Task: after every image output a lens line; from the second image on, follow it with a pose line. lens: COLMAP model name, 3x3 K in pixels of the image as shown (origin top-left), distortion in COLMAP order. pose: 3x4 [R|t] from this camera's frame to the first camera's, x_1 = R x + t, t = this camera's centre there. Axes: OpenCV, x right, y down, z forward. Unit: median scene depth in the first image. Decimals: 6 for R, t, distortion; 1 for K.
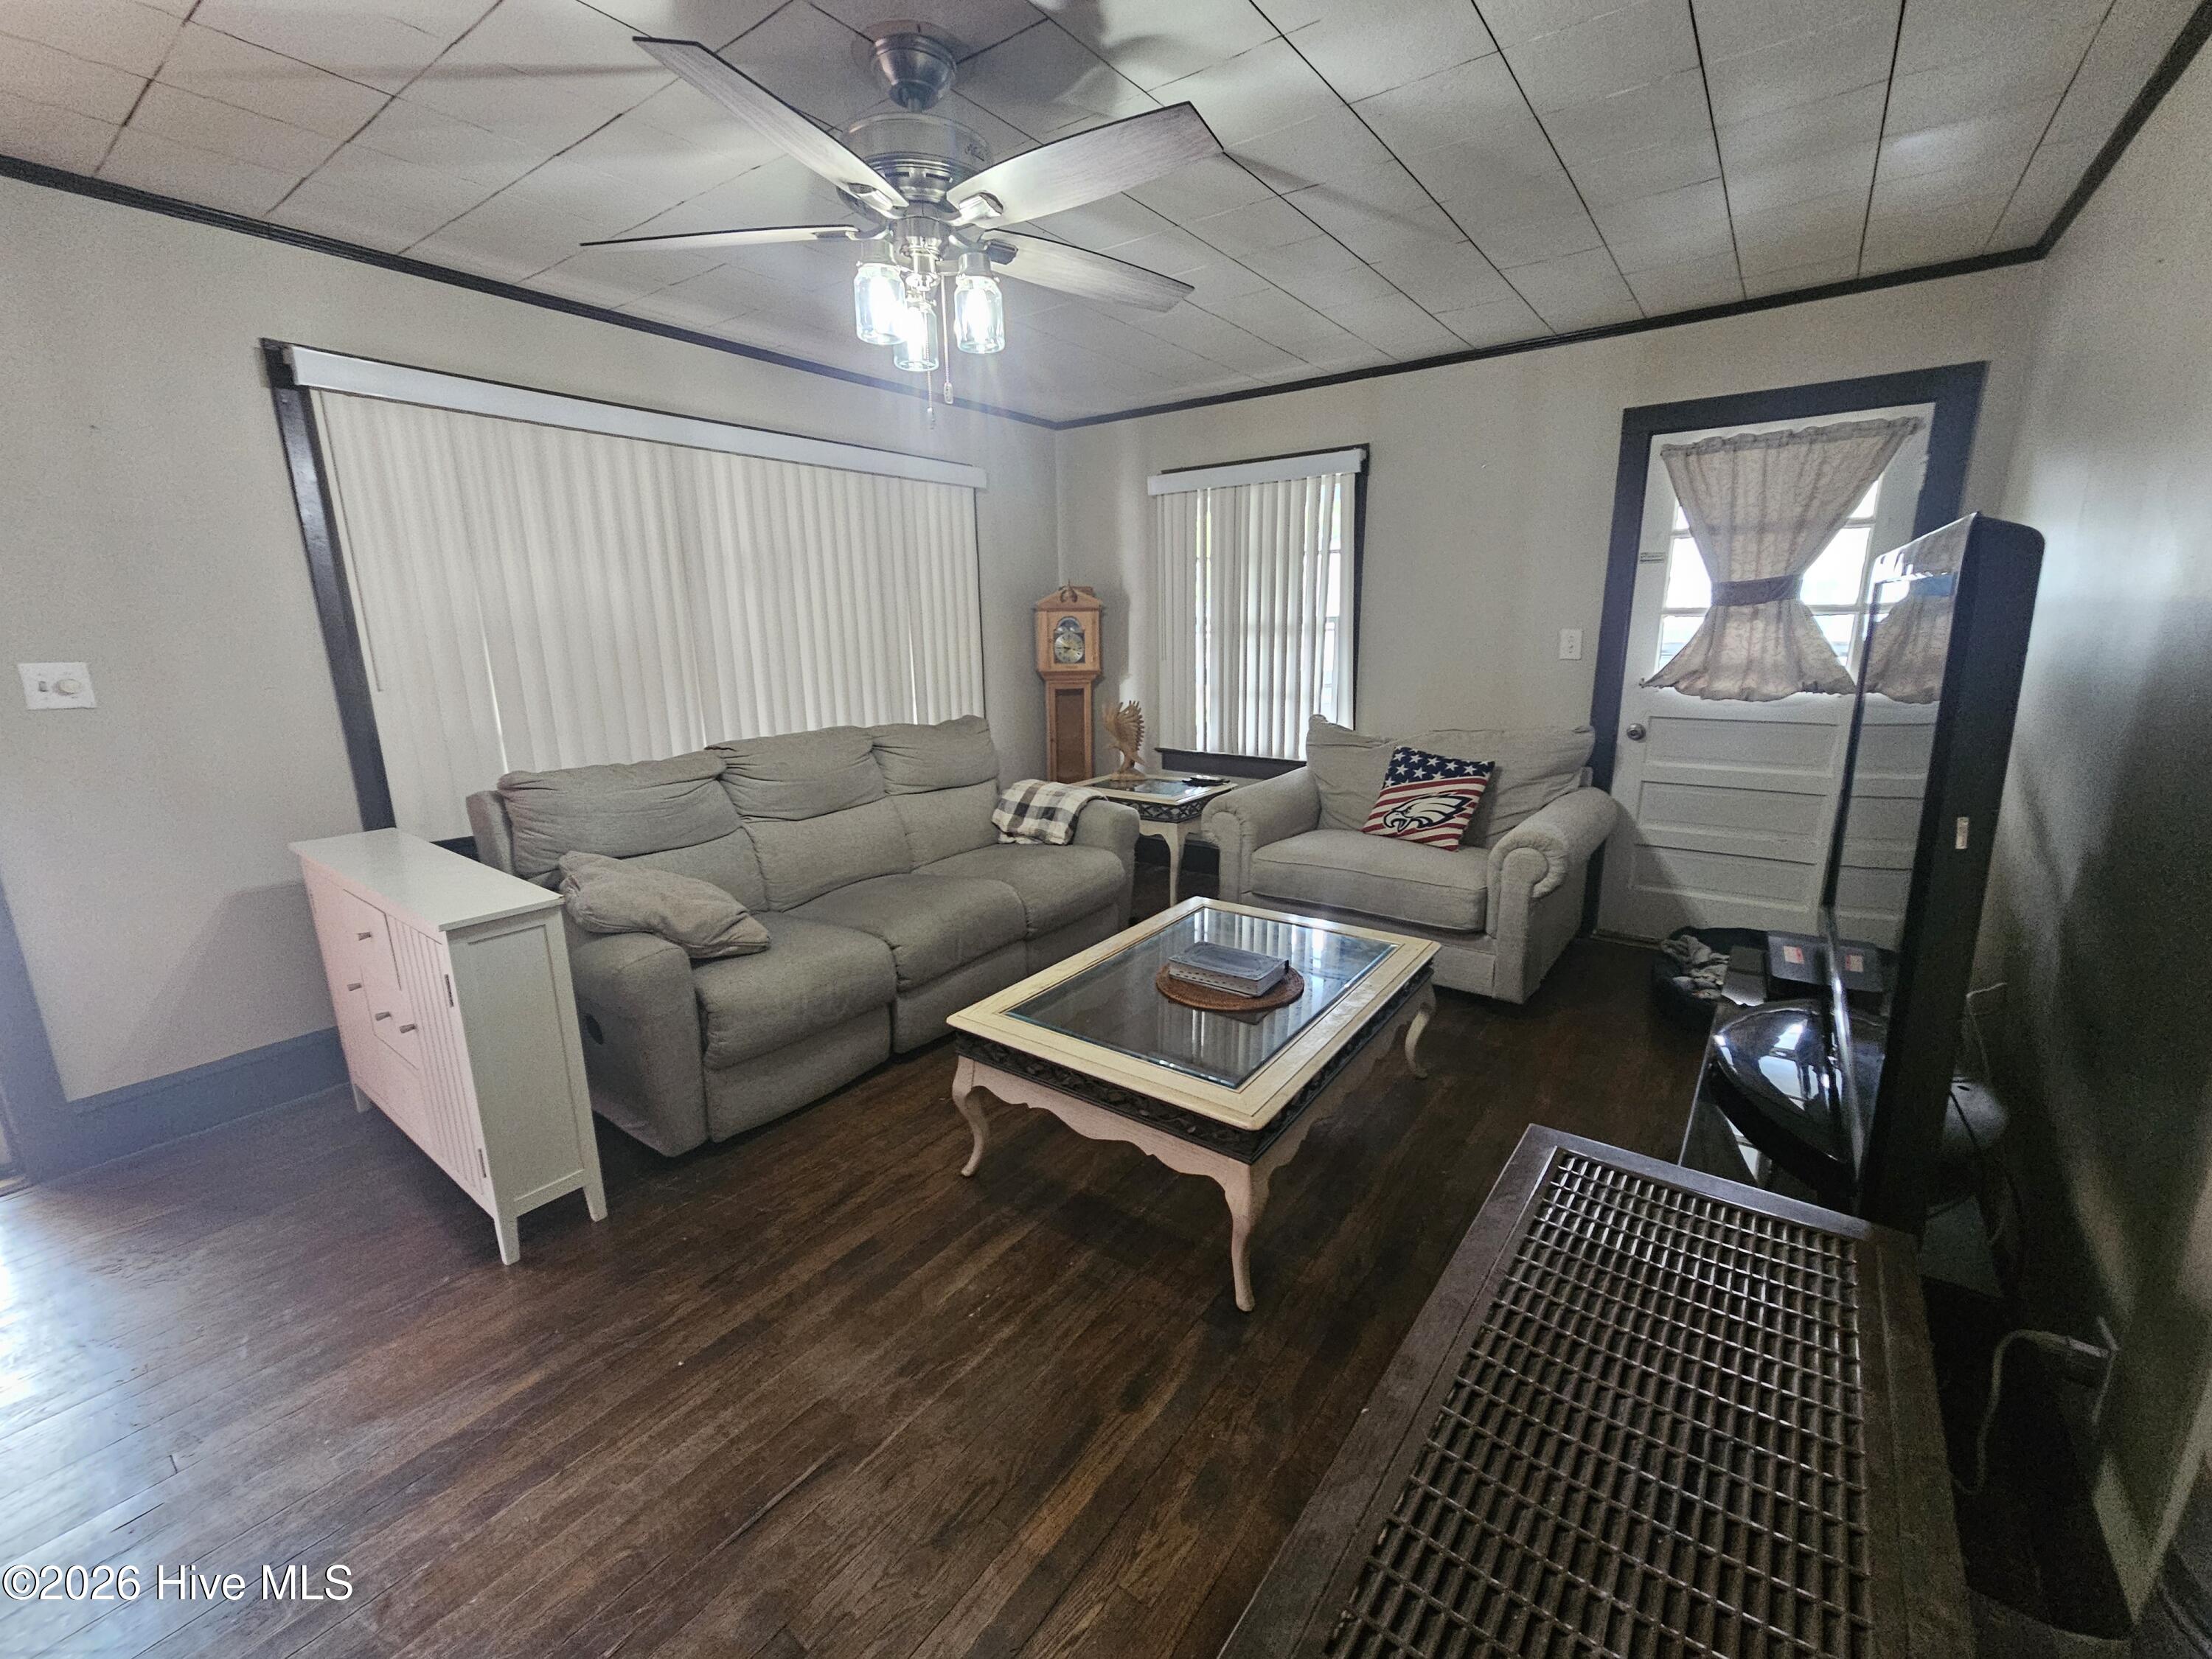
lens RADIAL K [[912.5, 0, 1098.3], [0, 912.5, 827.4], [0, 0, 1]] dist [-0.009239, 0.000011]
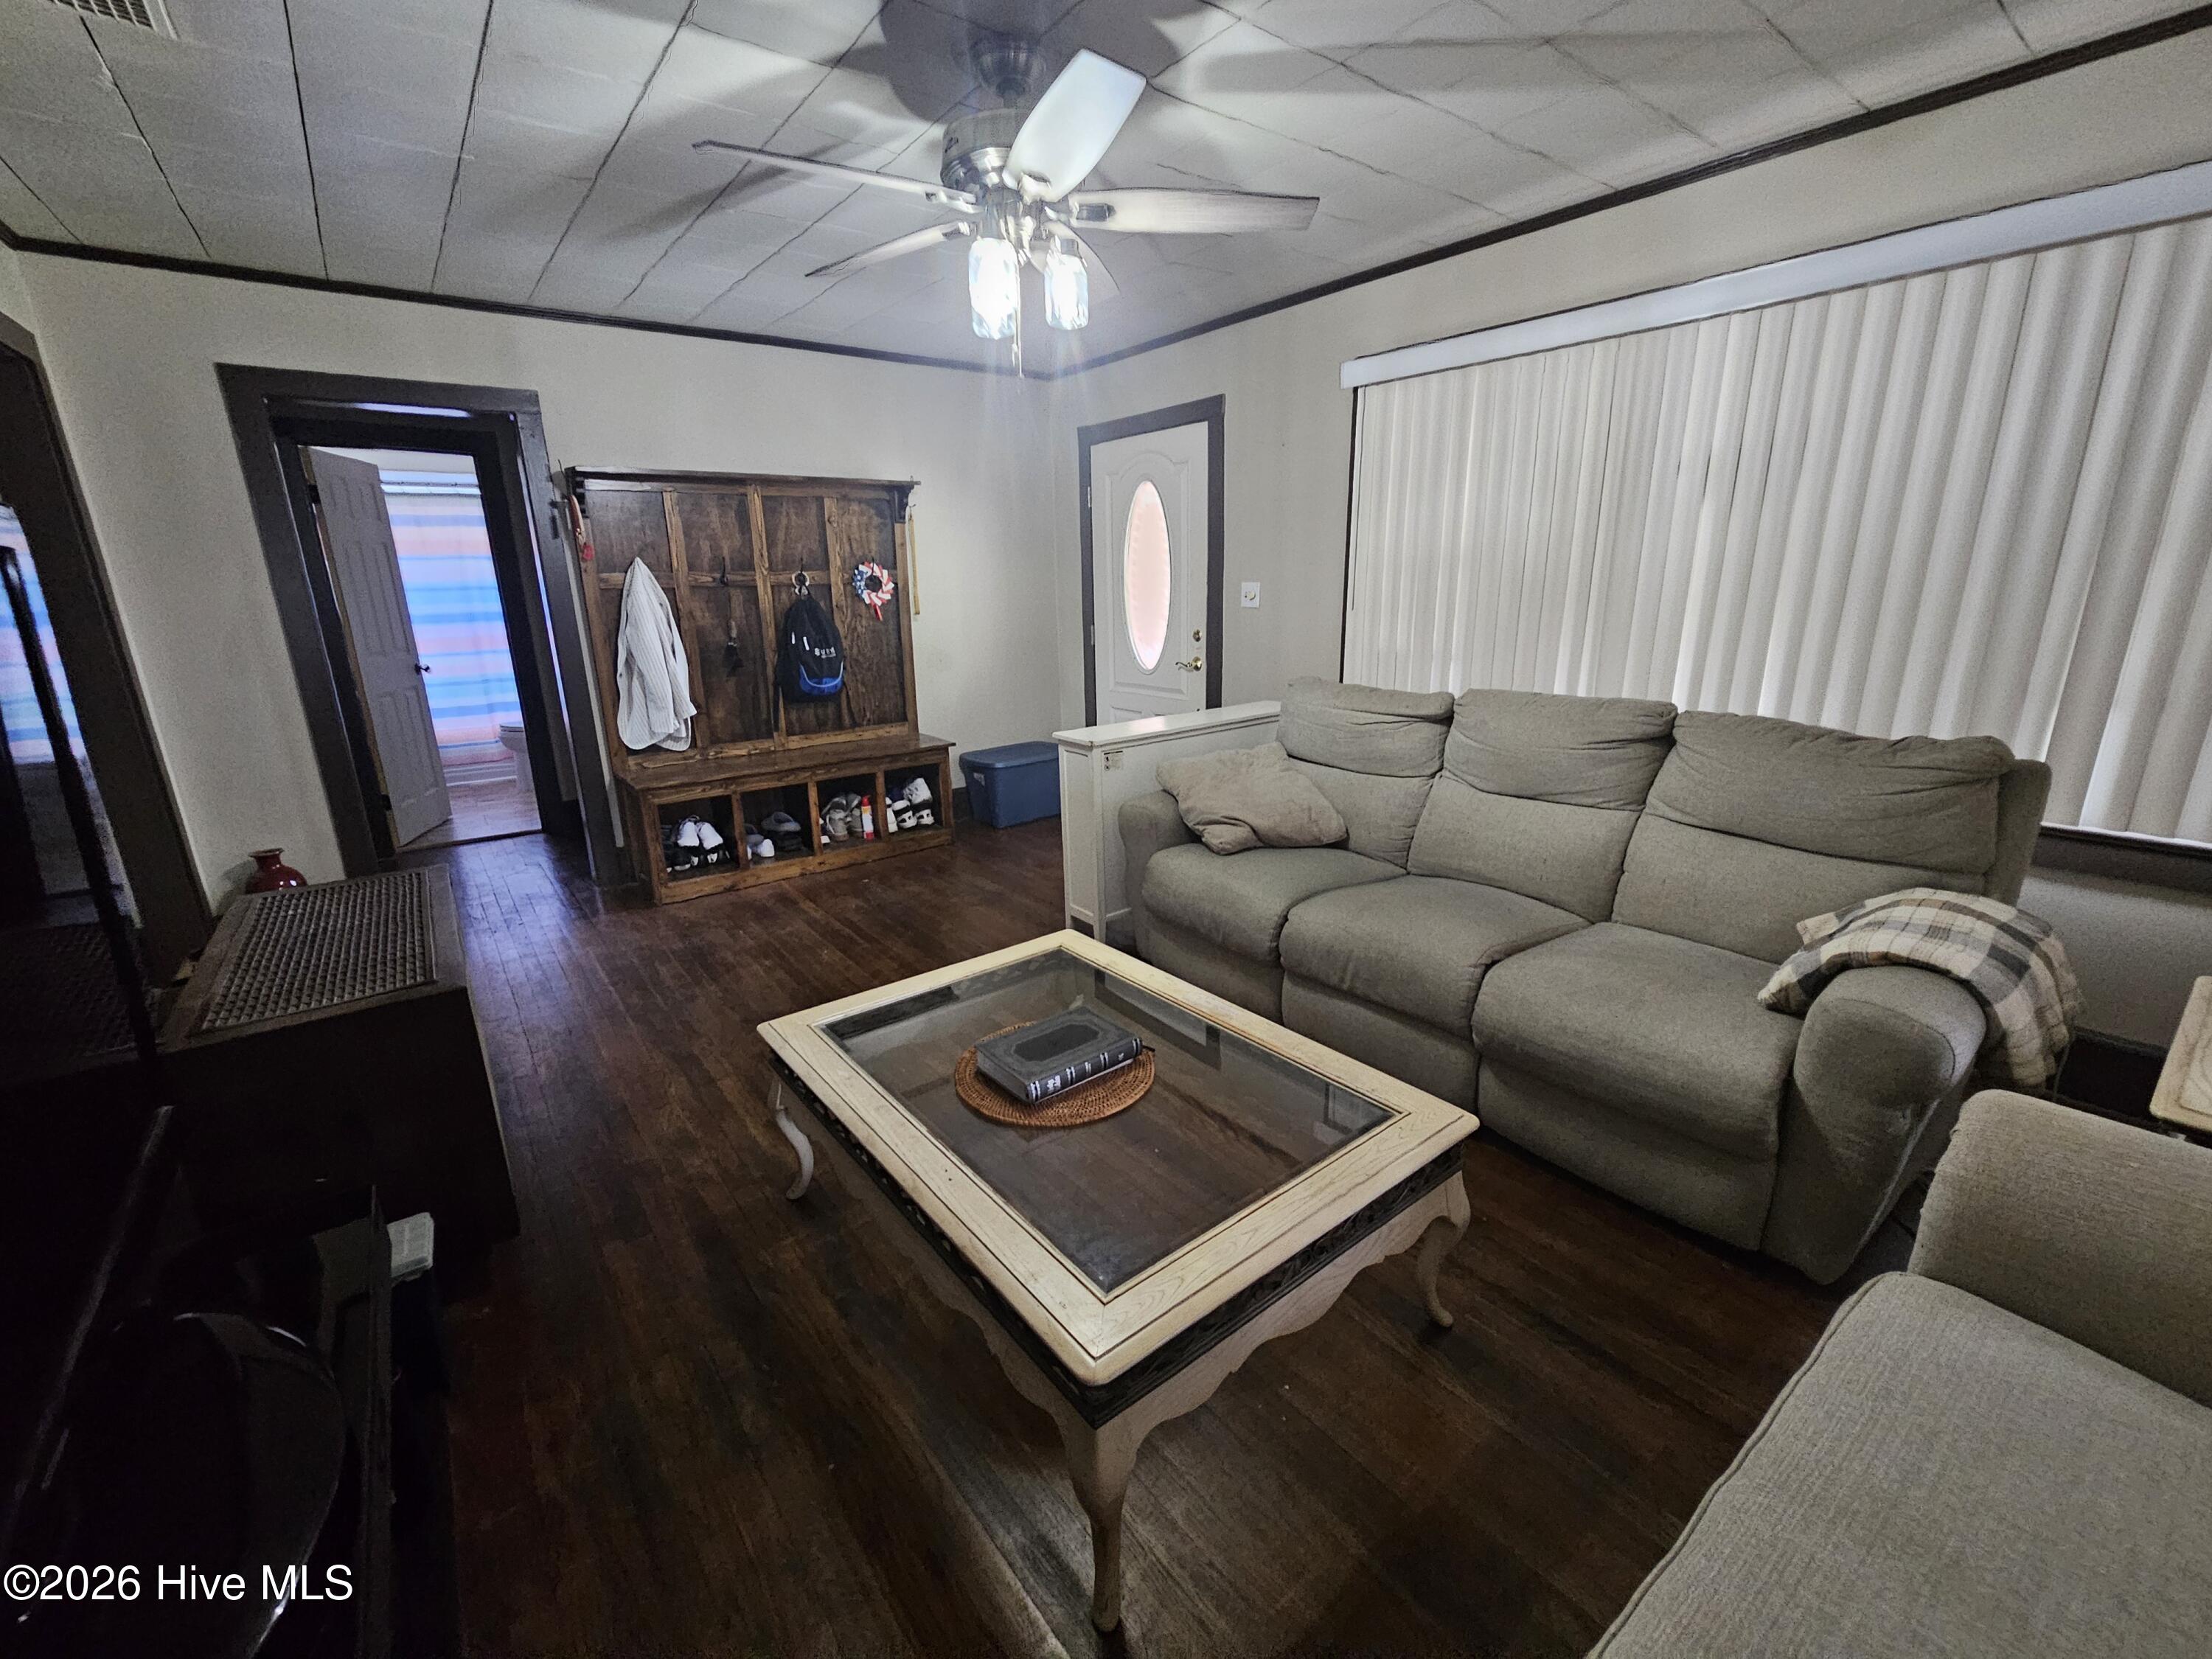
lens RADIAL K [[908.6, 0, 1106.0], [0, 908.6, 829.5], [0, 0, 1]] dist [0.001009, 0.000072]
pose [[-0.250343, 0.276260, -0.927905, 0.636414], [-0.185478, 0.926986, 0.326028, -0.215852], [0.950224, 0.253725, -0.180825, 0.934638]]
